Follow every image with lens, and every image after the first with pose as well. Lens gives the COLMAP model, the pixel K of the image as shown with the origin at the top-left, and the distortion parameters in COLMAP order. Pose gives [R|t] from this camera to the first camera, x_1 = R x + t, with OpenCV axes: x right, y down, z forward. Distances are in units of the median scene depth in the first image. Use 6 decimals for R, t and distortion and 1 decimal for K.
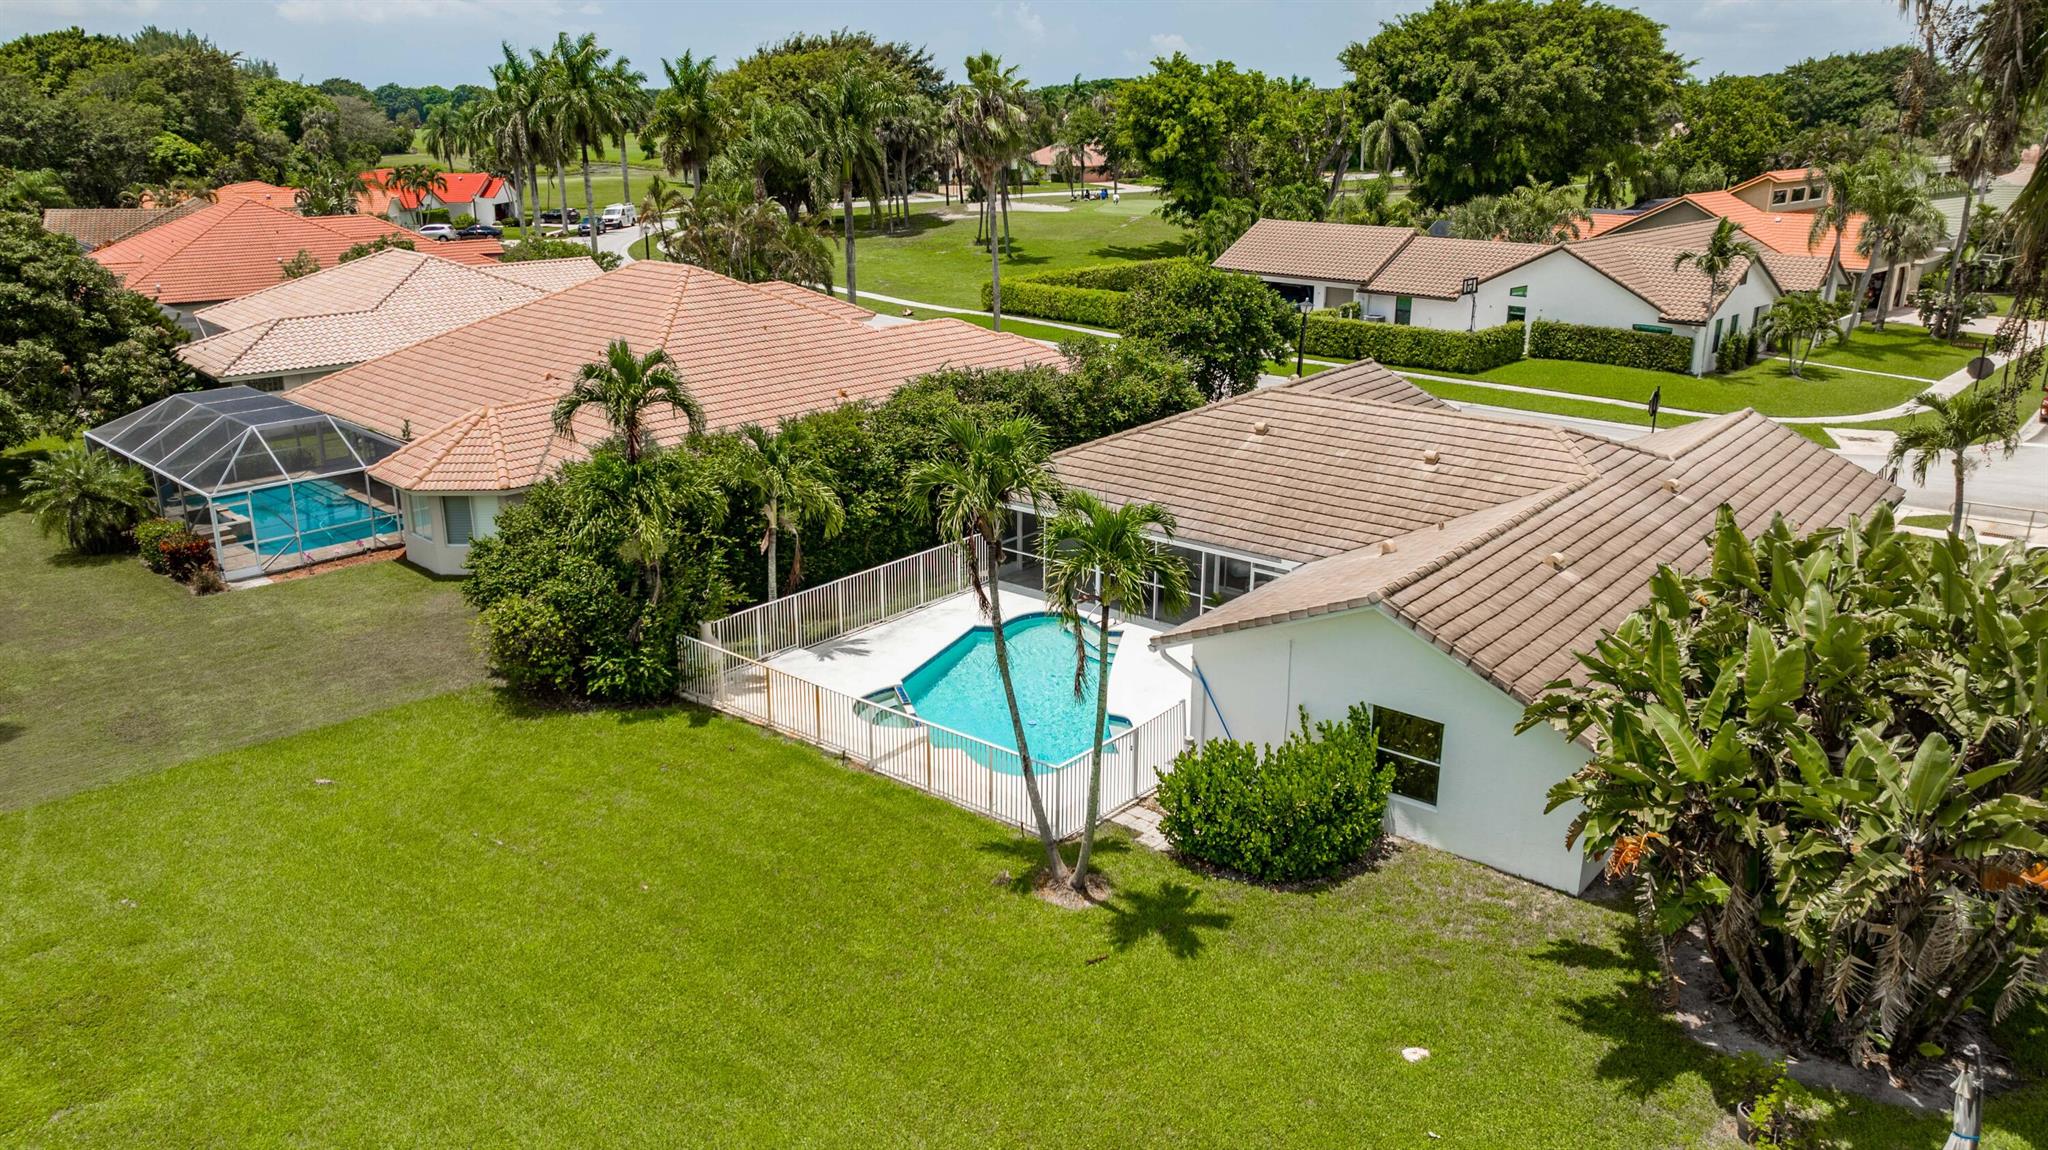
lens RADIAL K [[1482.3, 0, 987.3], [0, 1482.3, 571.5], [0, 0, 1]] dist [-0.029107, 0.033985]
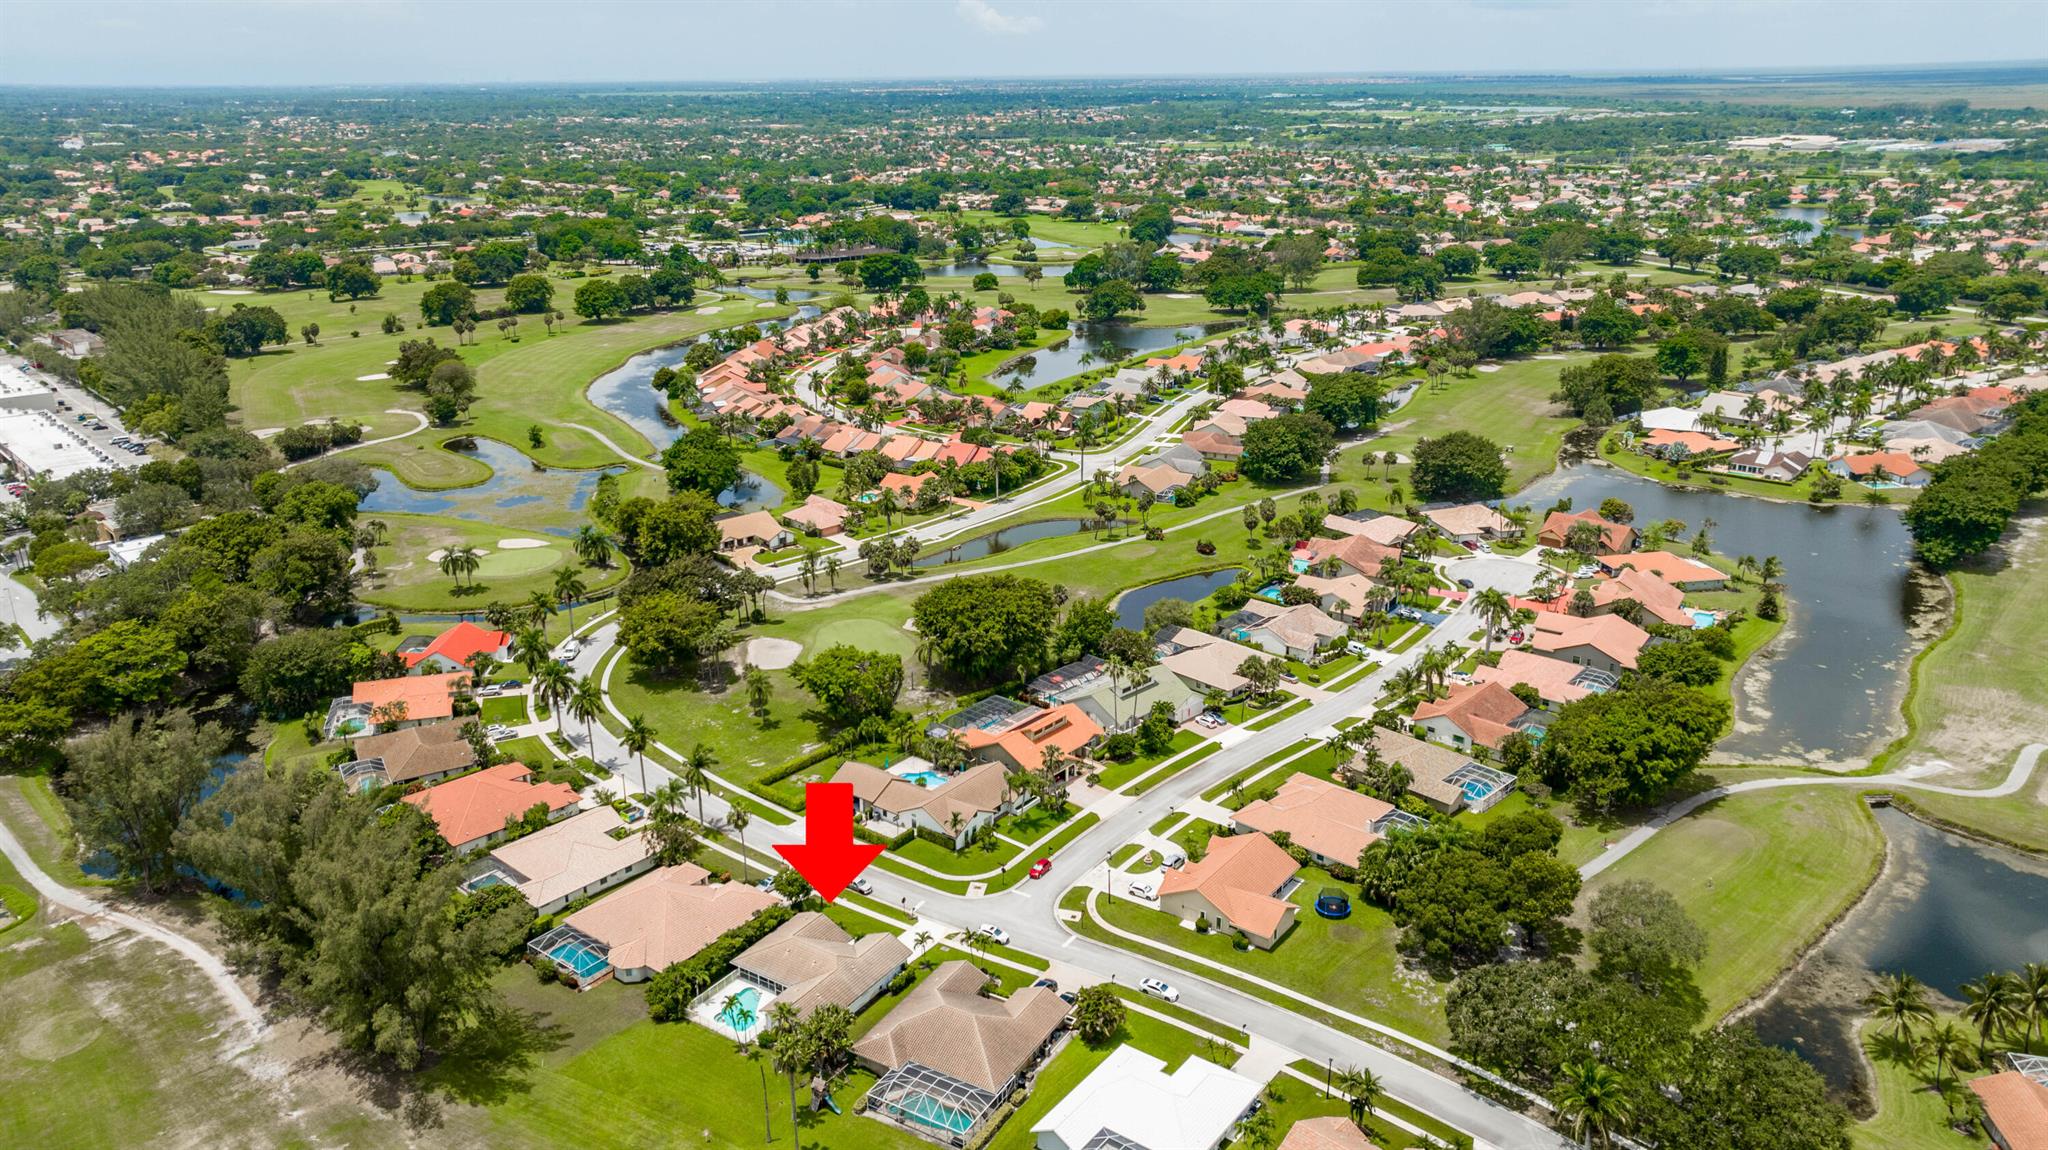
lens RADIAL K [[1428.7, 0, 1024.0], [0, 1428.7, 575.0], [0, 0, 1]] dist [-0.008729, 0.003531]
pose [[0.987795, -0.020850, 0.154360, 0.138325], [0.018362, 0.999678, 0.017523, -0.814292], [-0.154675, -0.014475, 0.987859, -2.240442]]
